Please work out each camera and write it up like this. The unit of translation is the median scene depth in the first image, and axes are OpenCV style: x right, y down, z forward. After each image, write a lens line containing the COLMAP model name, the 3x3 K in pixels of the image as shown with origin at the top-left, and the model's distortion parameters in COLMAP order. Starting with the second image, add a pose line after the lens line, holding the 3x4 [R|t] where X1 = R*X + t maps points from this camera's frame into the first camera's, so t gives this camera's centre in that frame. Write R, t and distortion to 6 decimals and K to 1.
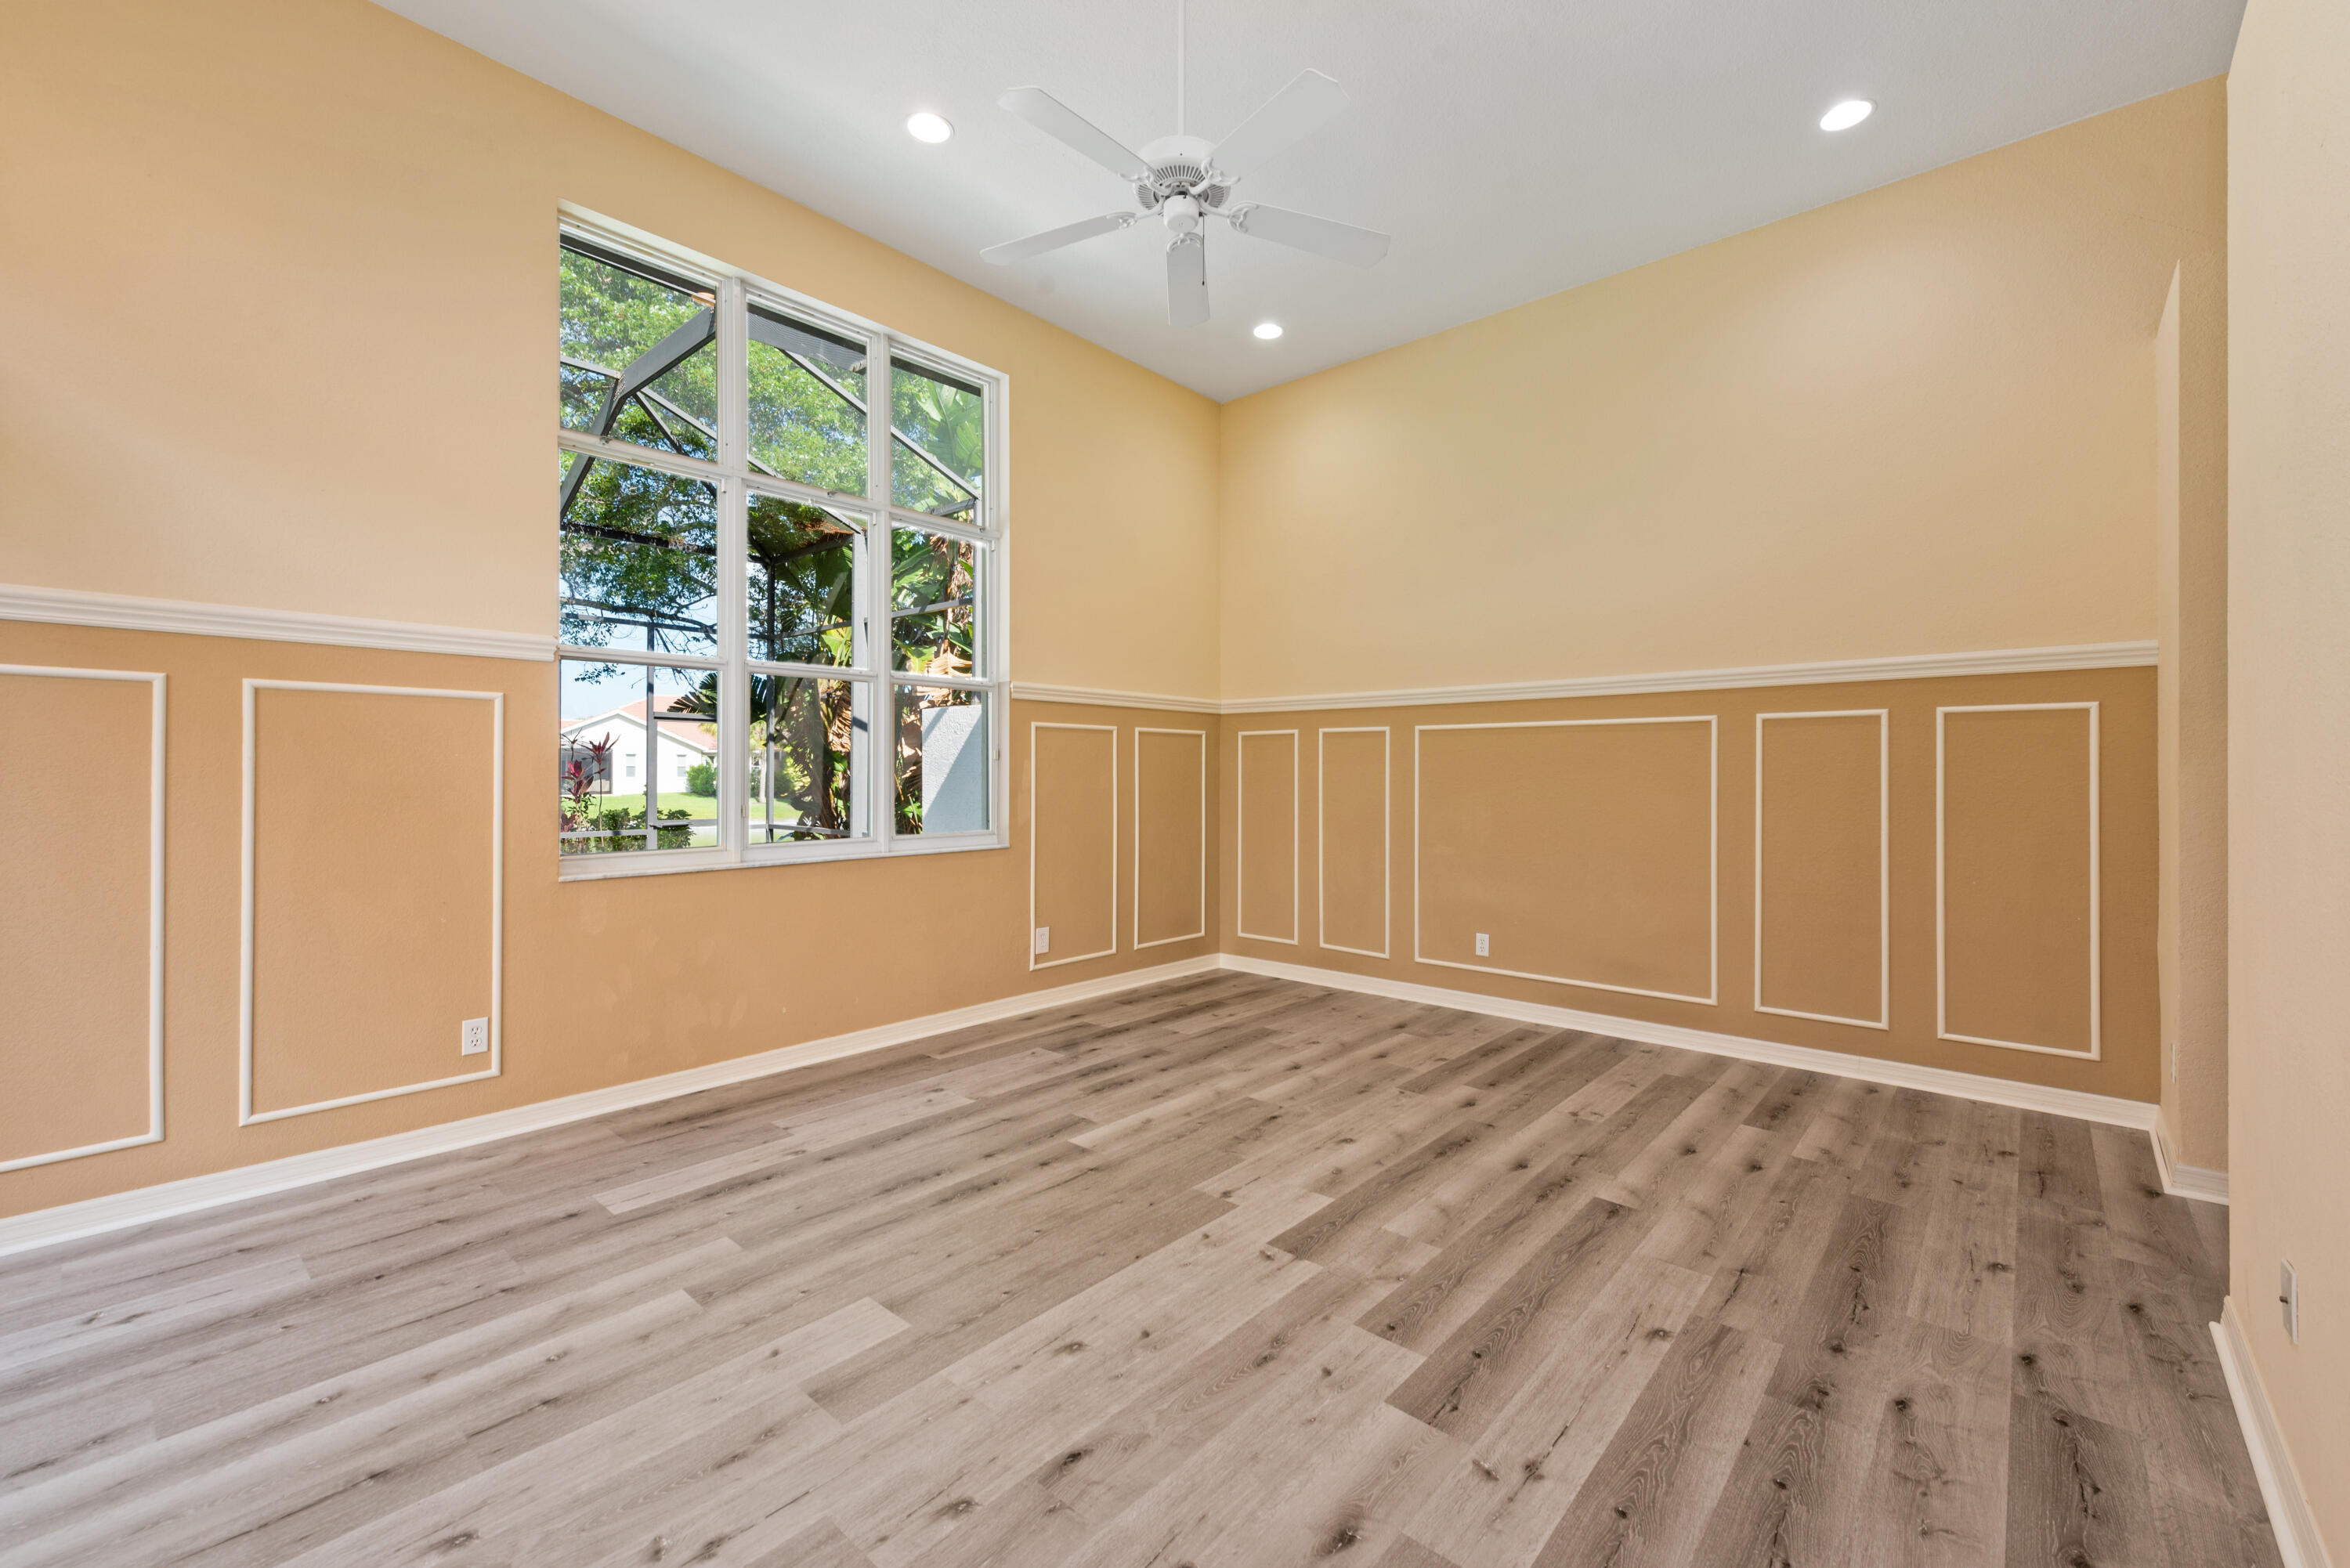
lens RADIAL K [[964.6, 0, 1194.8], [0, 964.6, 763.8], [0, 0, 1]] dist [0.013916, -0.003740]
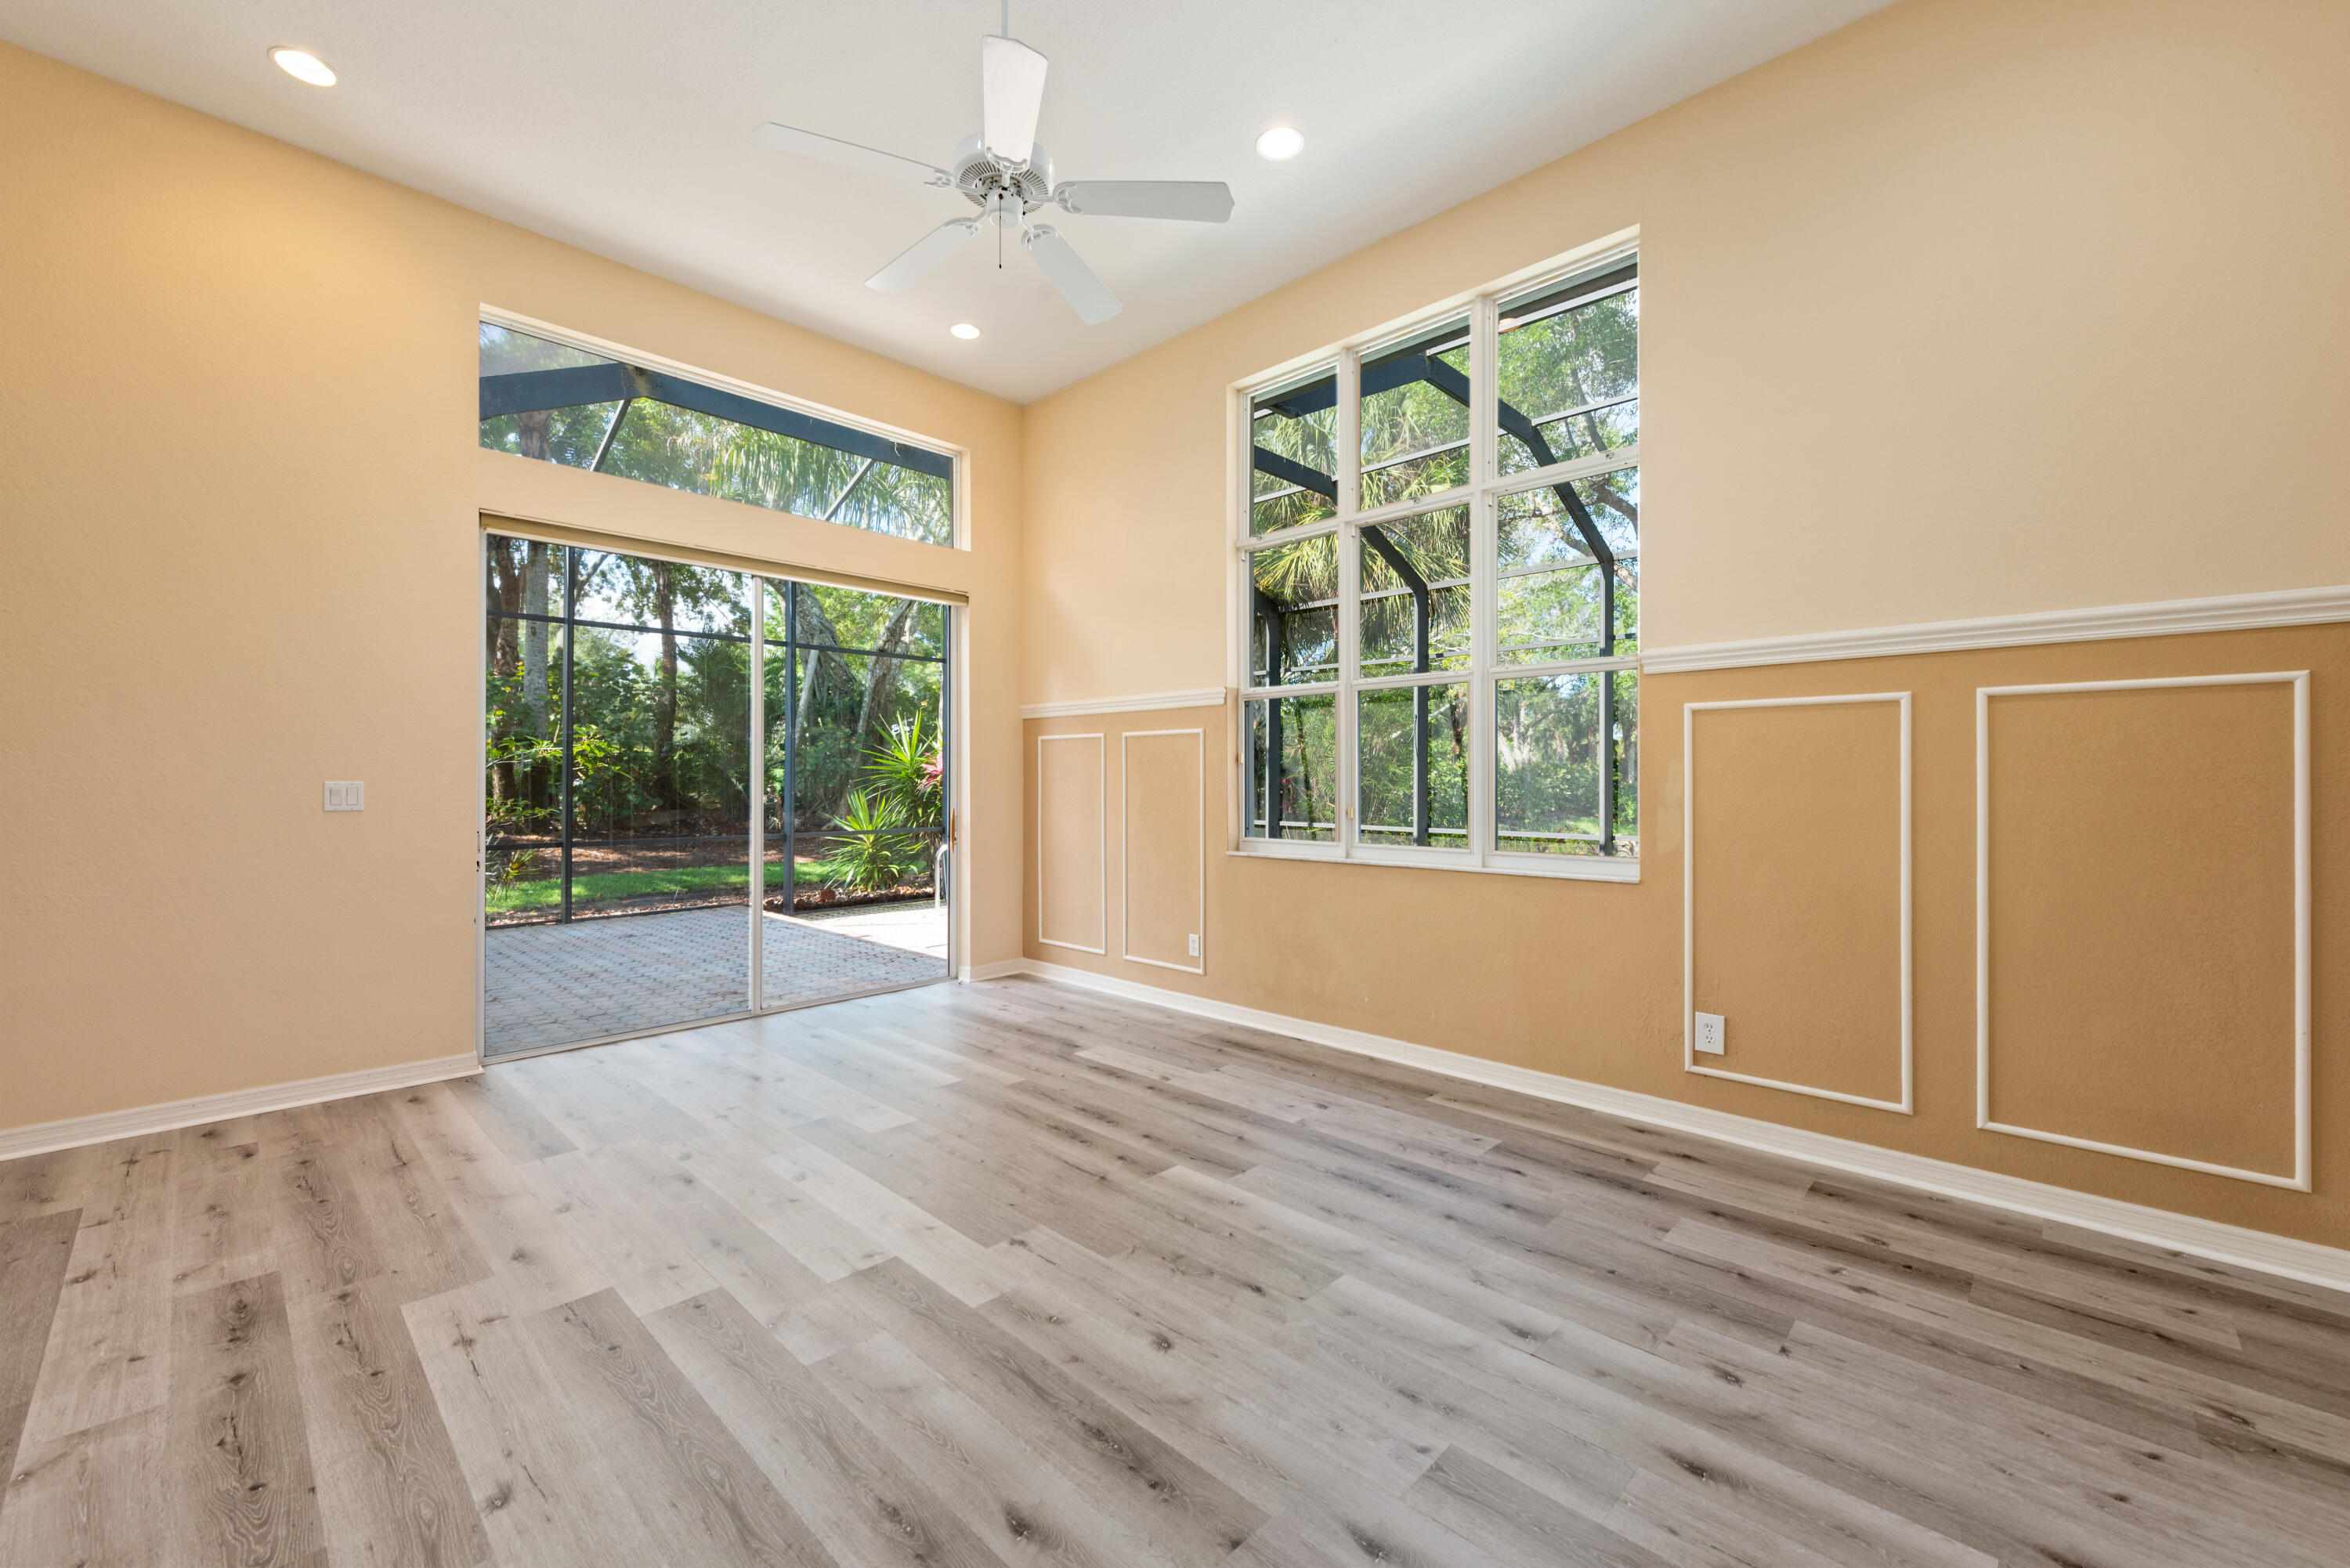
lens RADIAL K [[964.6, 0, 1178.6], [0, 964.6, 789.6], [0, 0, 1]] dist [0.013916, -0.003740]
pose [[-0.069460, 0.010901, -0.997525, 0.837888], [0.009199, 0.999905, 0.010286, 0.012753], [0.997542, -0.008461, -0.069554, 1.107712]]
